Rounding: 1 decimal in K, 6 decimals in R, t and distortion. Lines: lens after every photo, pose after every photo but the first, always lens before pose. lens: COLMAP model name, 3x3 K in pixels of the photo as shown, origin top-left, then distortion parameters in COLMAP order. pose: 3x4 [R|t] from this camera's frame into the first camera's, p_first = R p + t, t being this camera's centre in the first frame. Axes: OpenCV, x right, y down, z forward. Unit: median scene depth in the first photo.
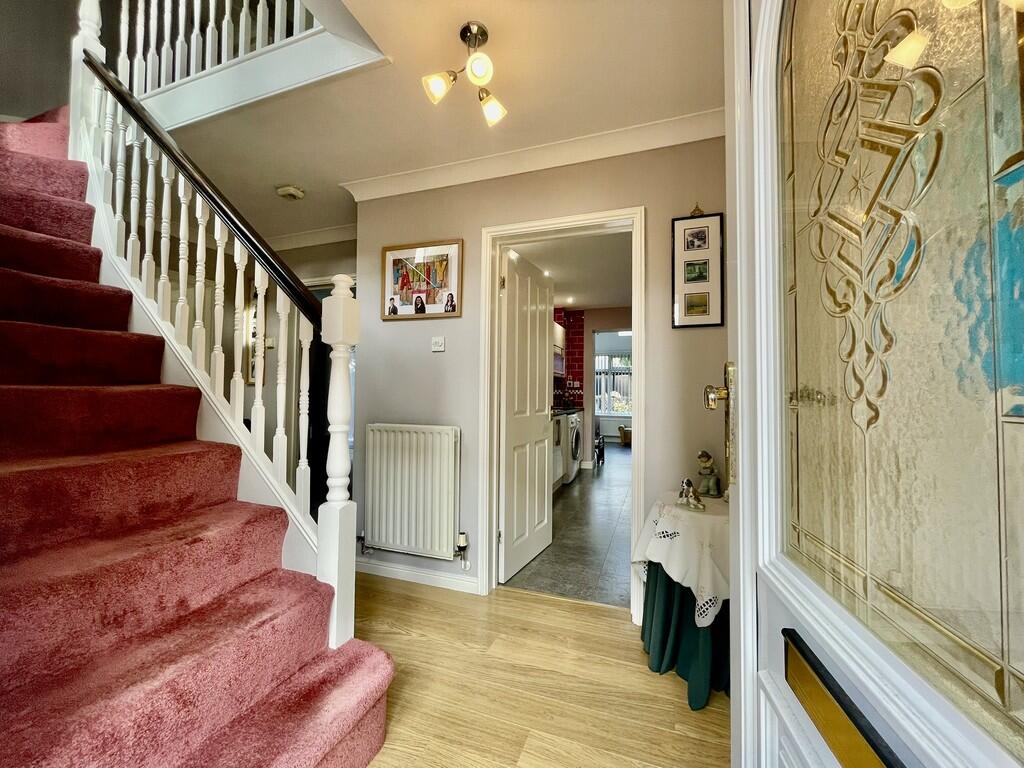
lens RADIAL K [[420.8, 0, 512.0], [0, 420.8, 384.0], [0, 0, 1]] dist [-0.017814, -0.000232]
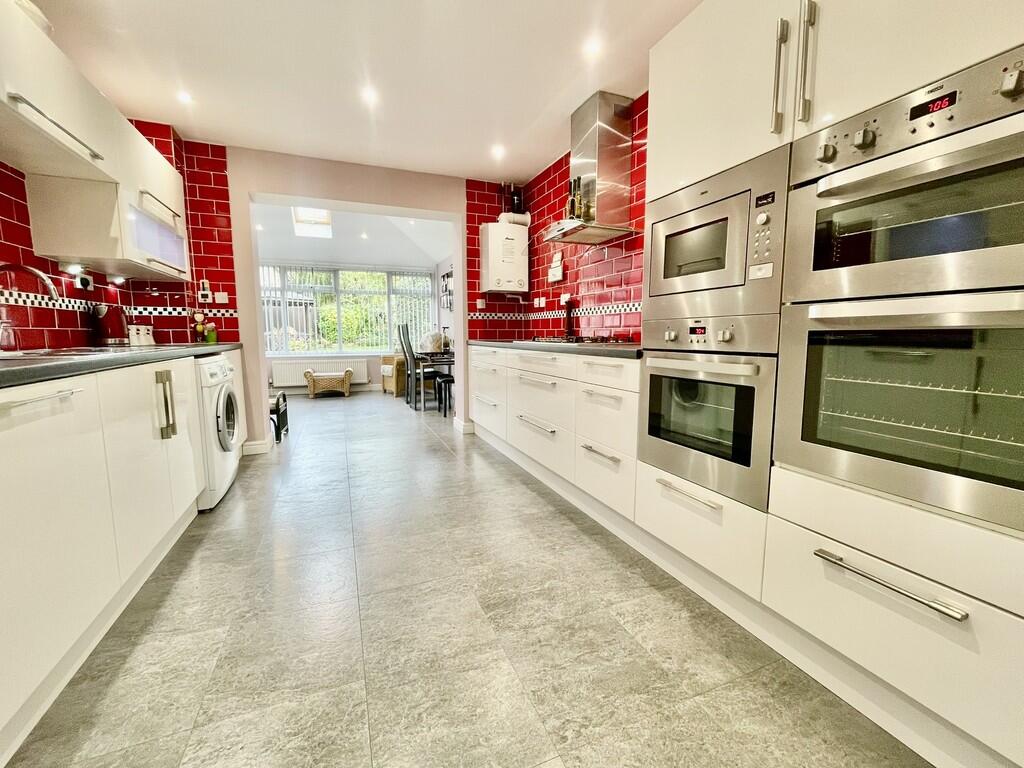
lens RADIAL K [[420.8, 0, 512.0], [0, 420.8, 384.0], [0, 0, 1]] dist [-0.017814, -0.000232]
pose [[0.742809, -0.095649, 0.662636, 0.070042], [-0.002261, 0.989378, 0.145347, 0.030292], [-0.669500, -0.109464, 0.734703, 0.376677]]
